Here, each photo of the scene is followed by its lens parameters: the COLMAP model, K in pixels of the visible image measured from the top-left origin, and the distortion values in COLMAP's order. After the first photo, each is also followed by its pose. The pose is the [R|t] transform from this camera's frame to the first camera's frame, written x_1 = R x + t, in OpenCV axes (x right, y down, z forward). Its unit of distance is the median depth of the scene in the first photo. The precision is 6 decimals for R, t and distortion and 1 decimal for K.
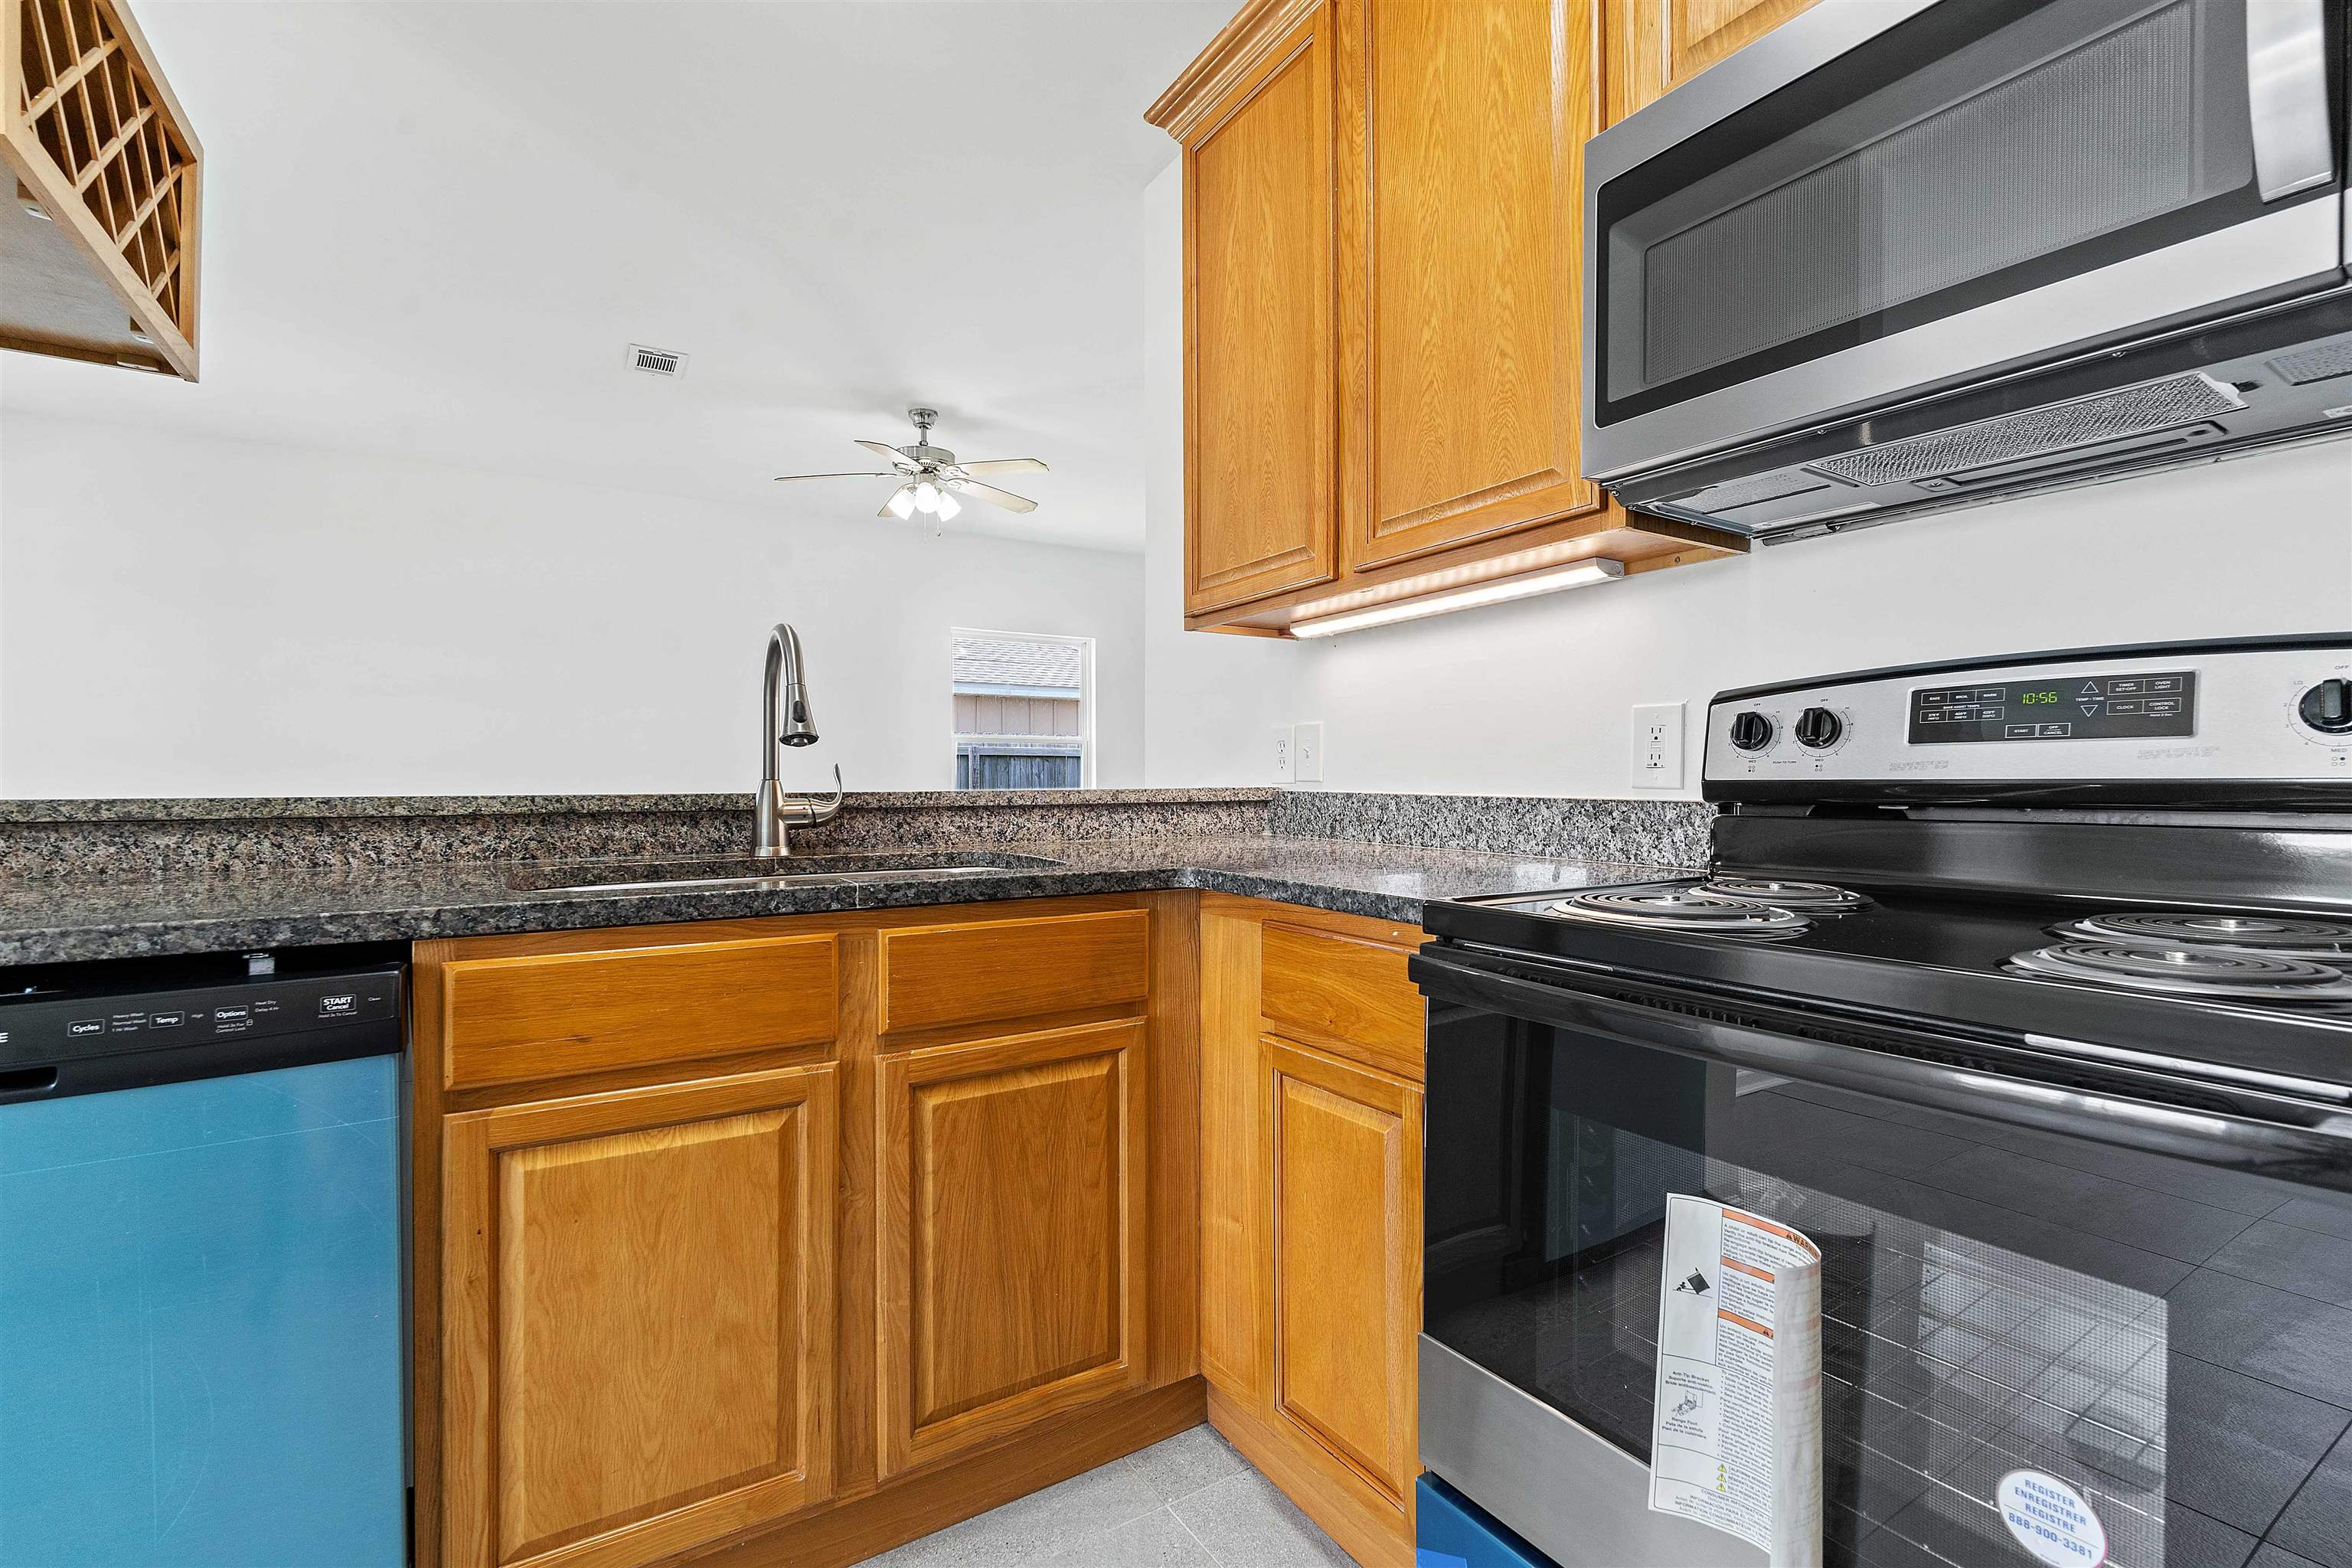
lens RADIAL K [[1024.5, 0, 1210.4], [0, 1024.5, 776.9], [0, 0, 1]] dist [-0.003278, 0.000203]
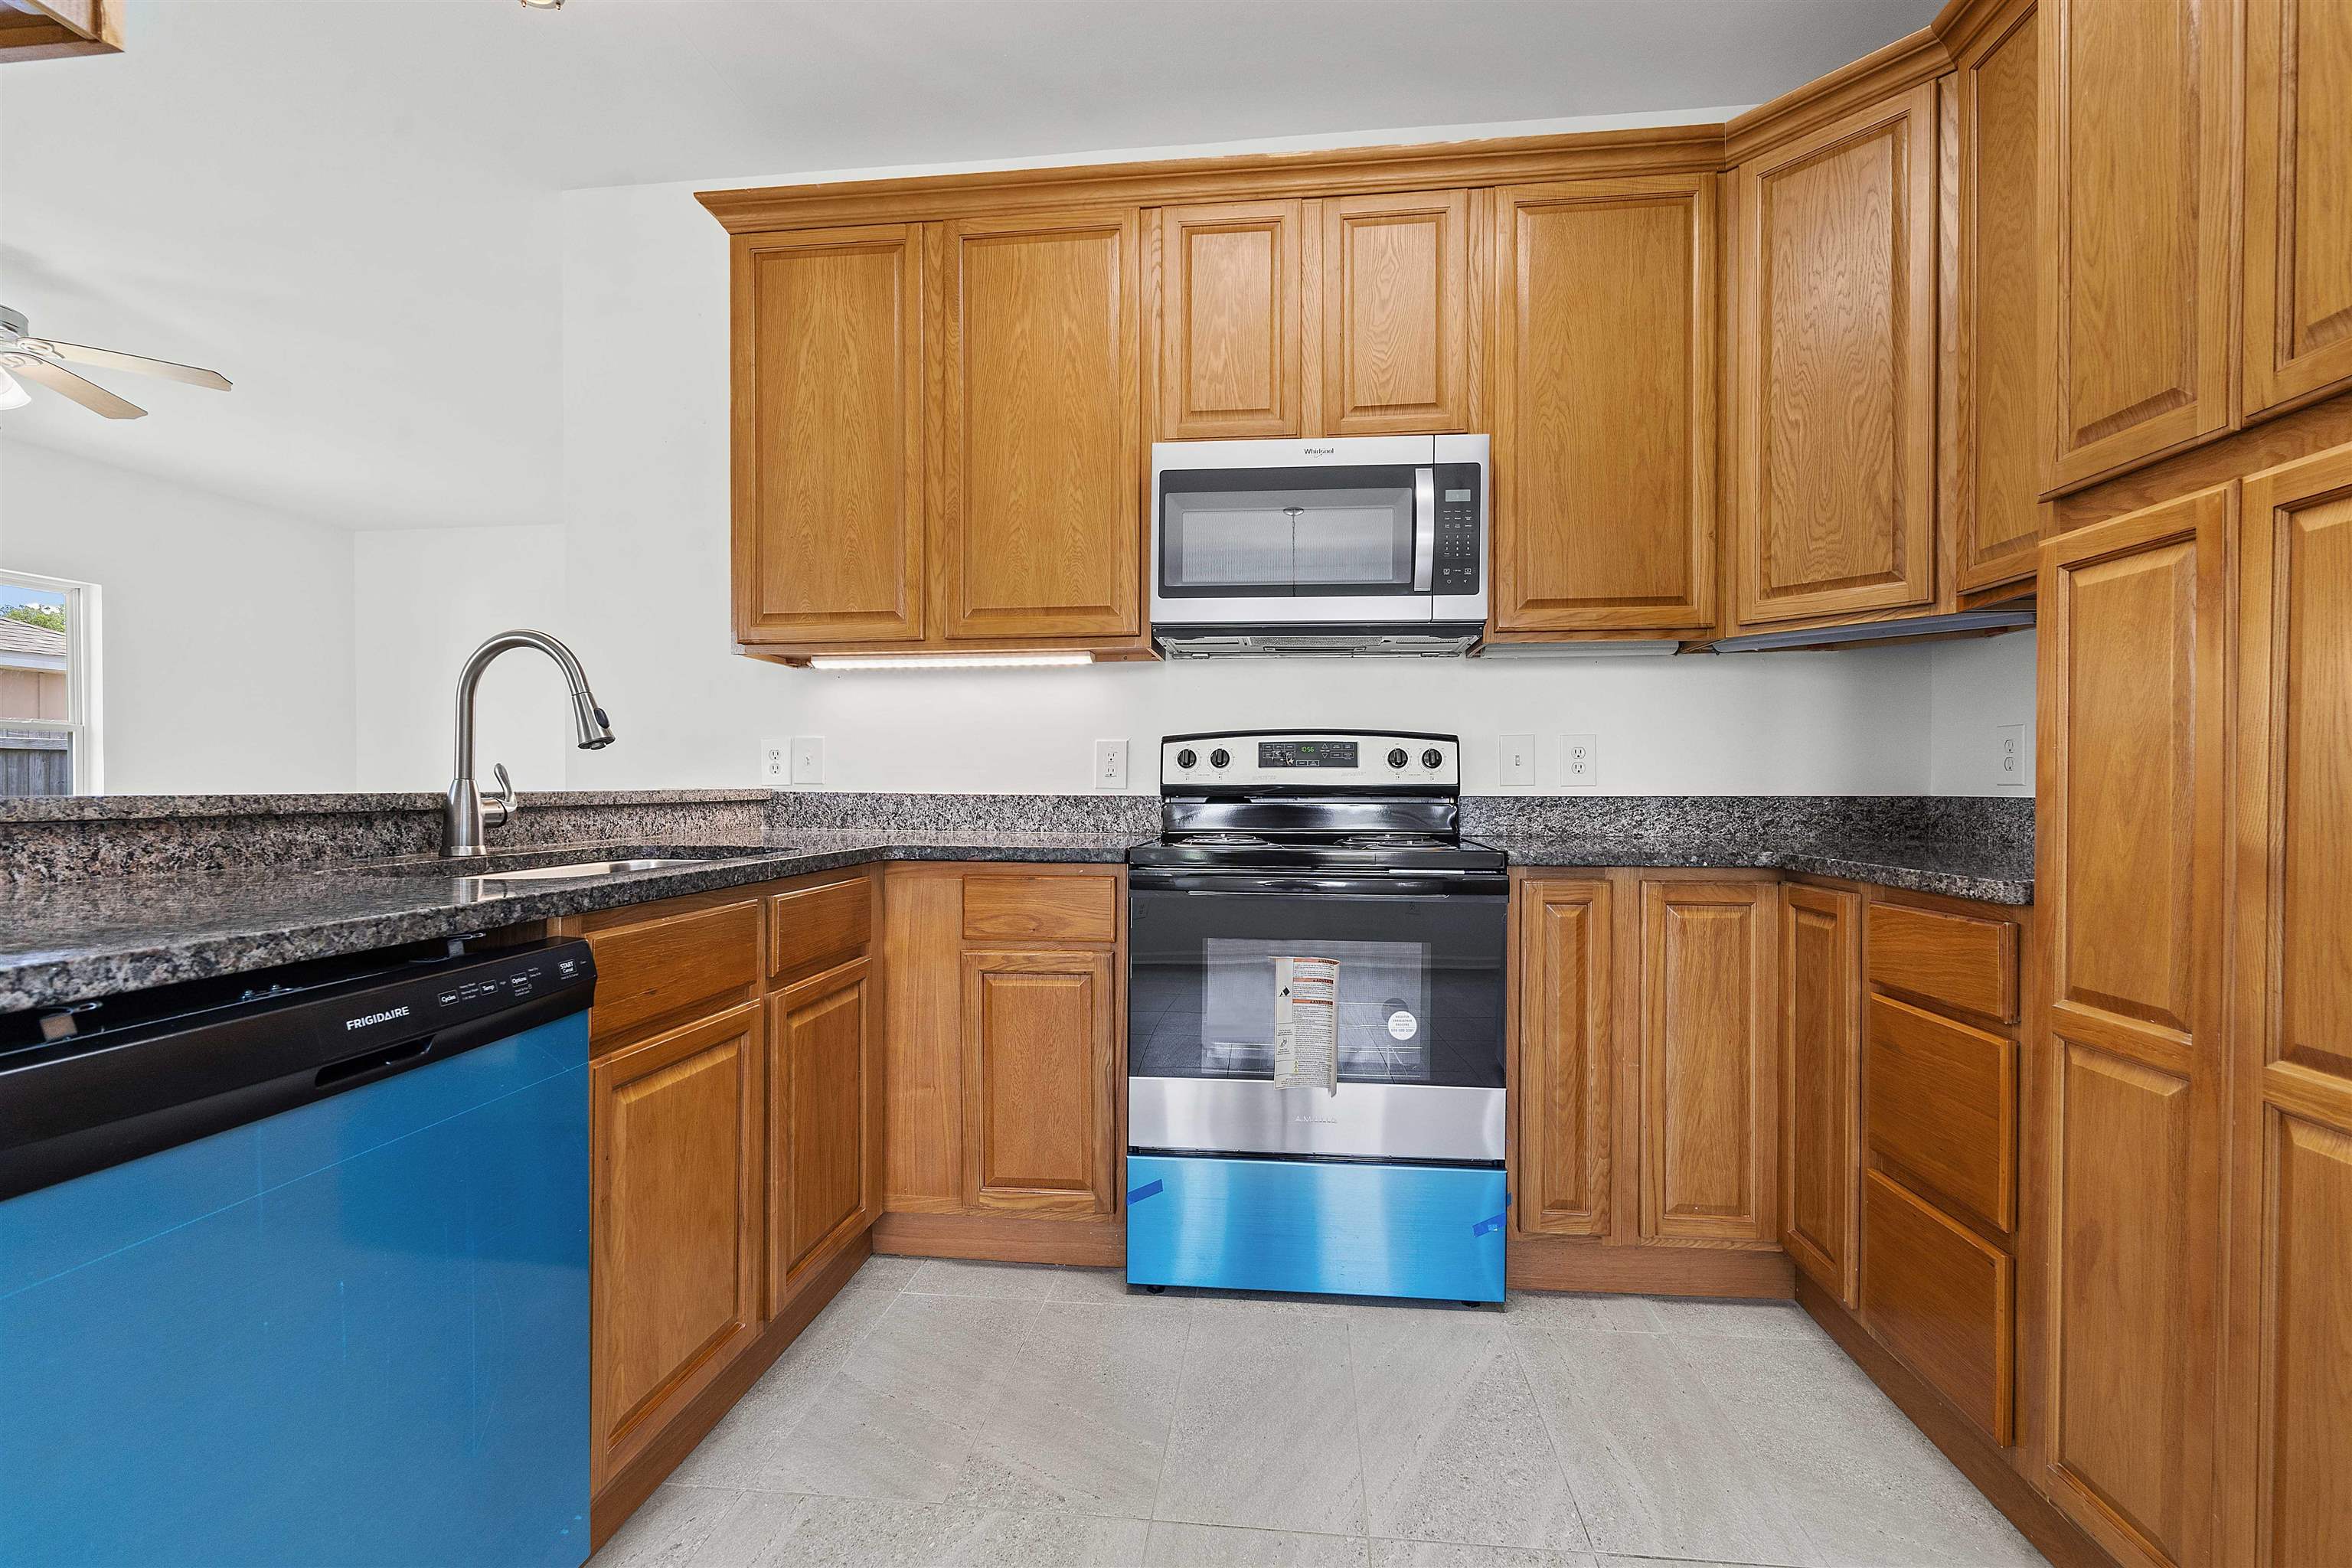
lens RADIAL K [[1024.5, 0, 1170.5], [0, 1024.5, 782.3], [0, 0, 1]] dist [-0.003278, 0.000203]
pose [[0.642325, 0.006350, 0.766406, -0.855870], [-0.006627, 0.999974, -0.002731, 0.004557], [-0.766404, -0.003325, 0.642350, -0.189115]]
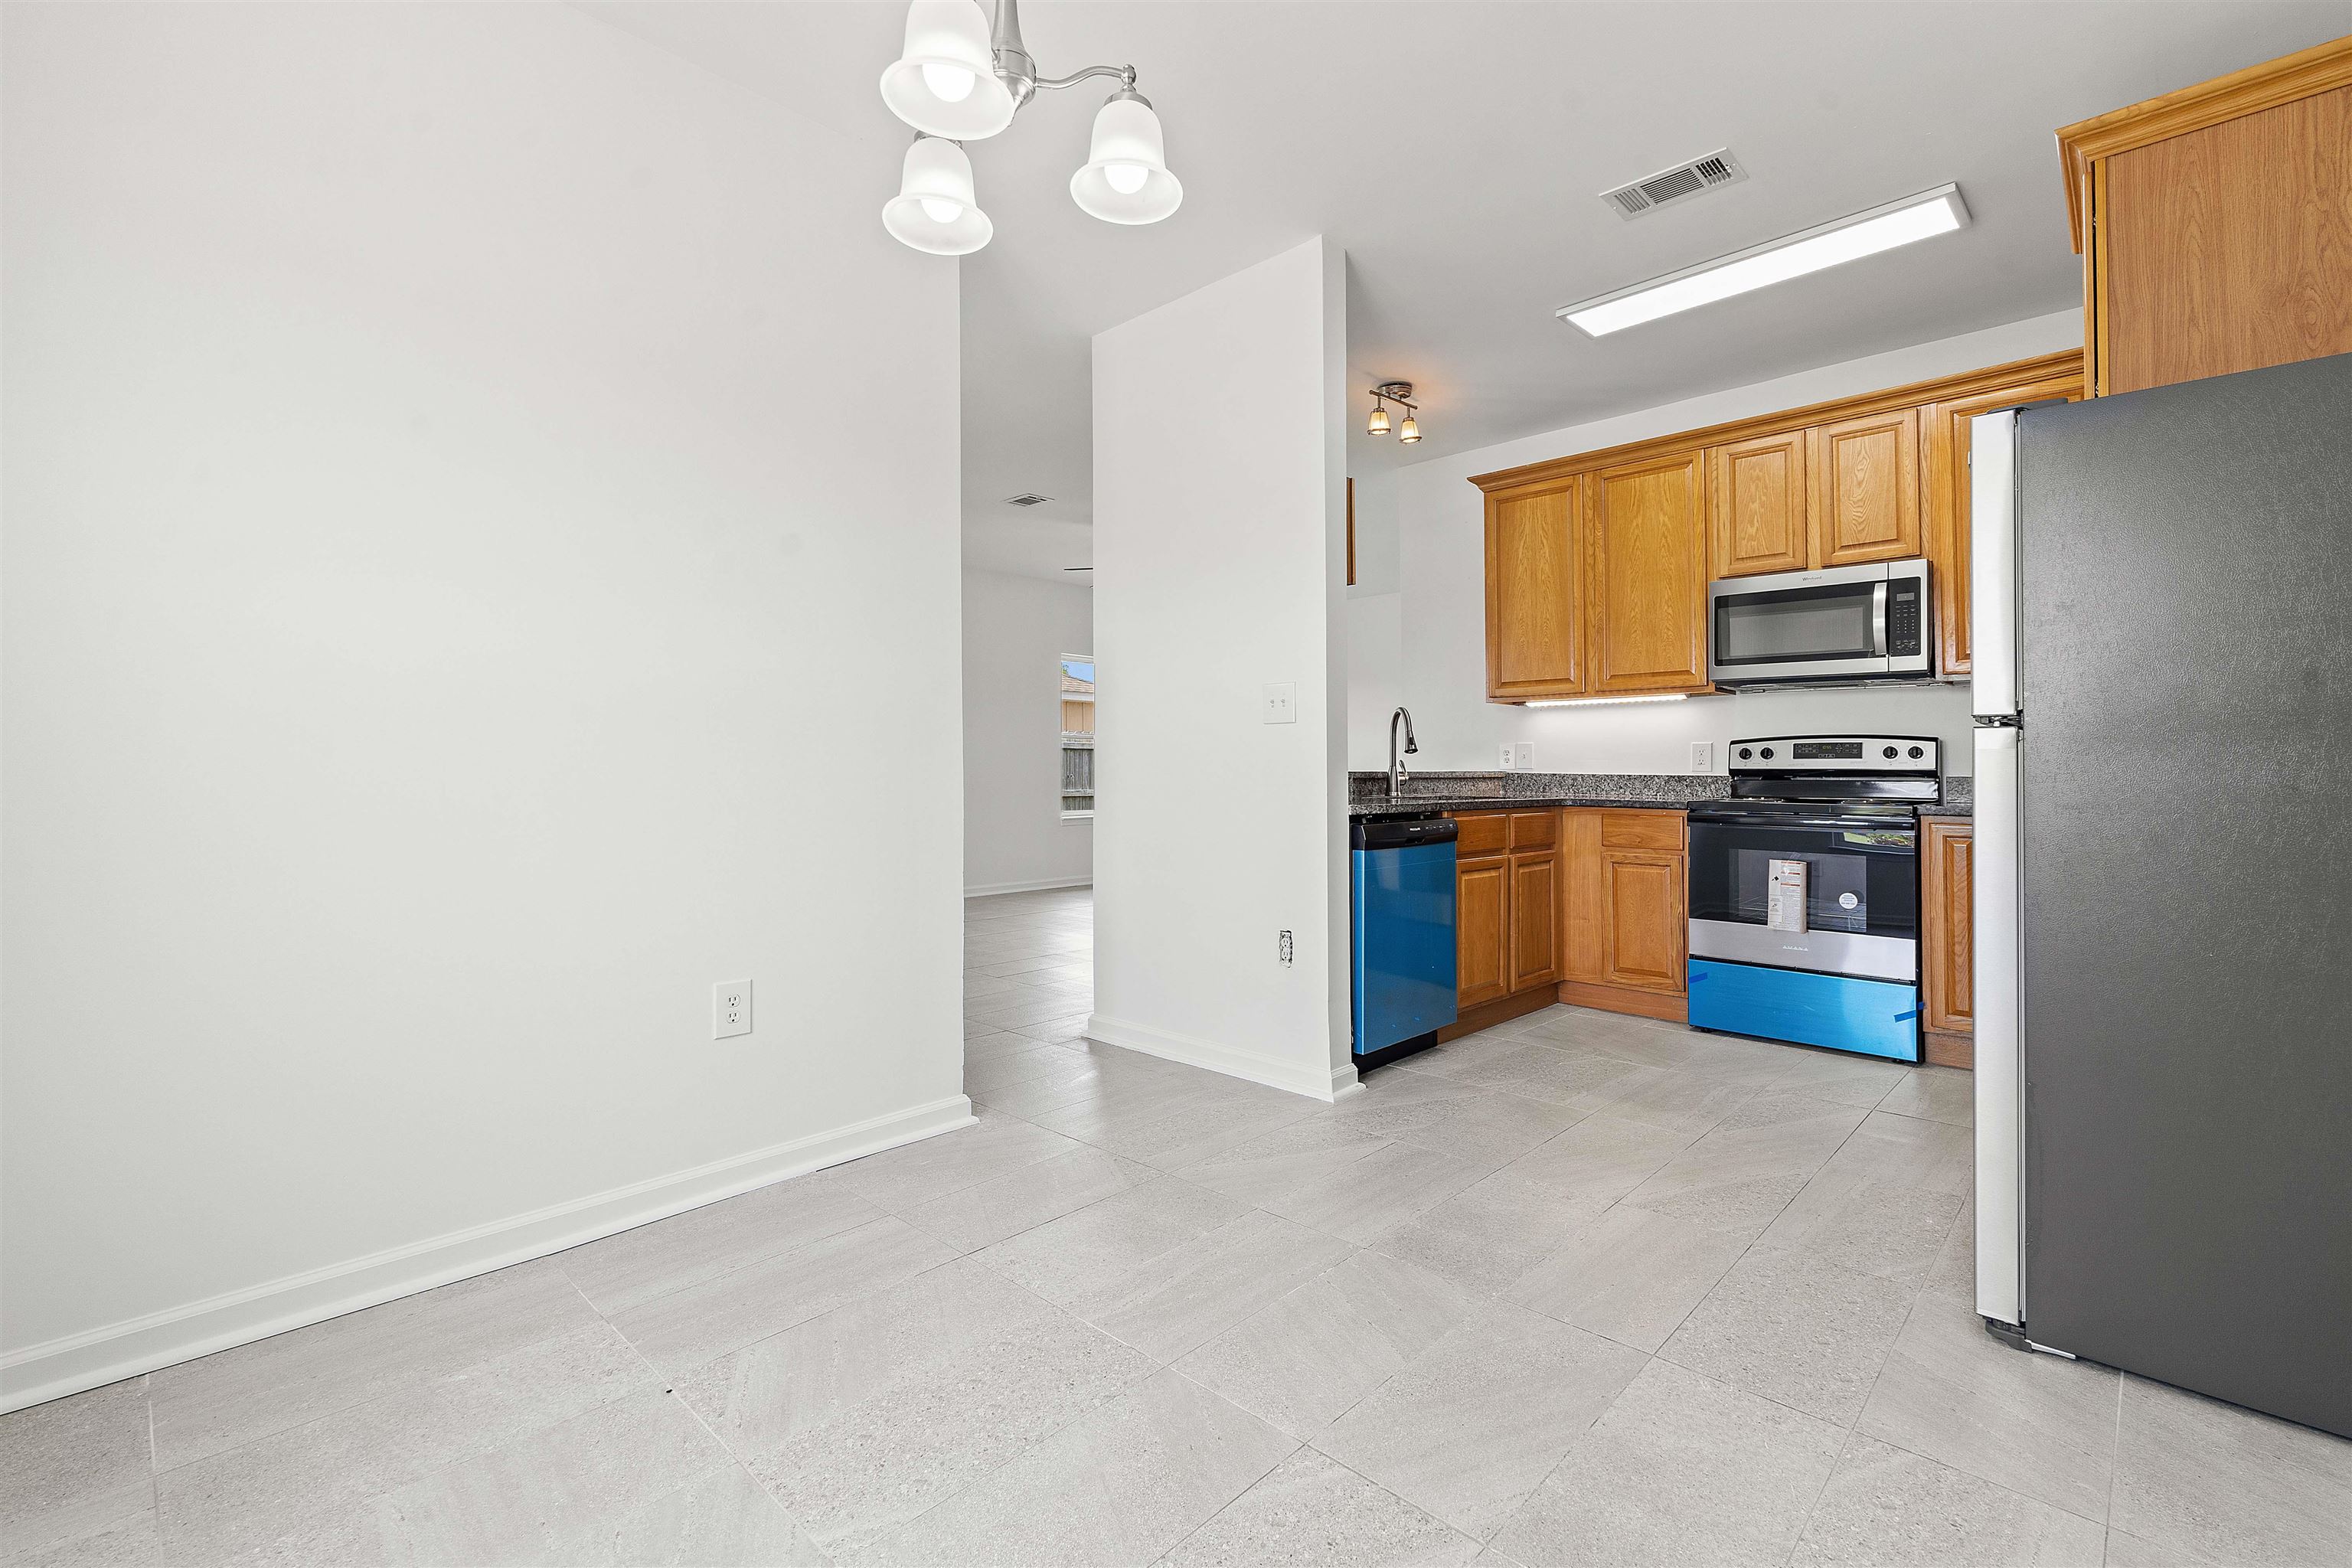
lens RADIAL K [[1024.5, 0, 1206.0], [0, 1024.5, 738.9], [0, 0, 1]] dist [-0.003278, 0.000203]
pose [[0.972736, 0.013175, 0.231540, -1.684922], [-0.007209, 0.999620, -0.026594, 0.006811], [-0.231802, 0.024200, 0.972462, -1.575794]]
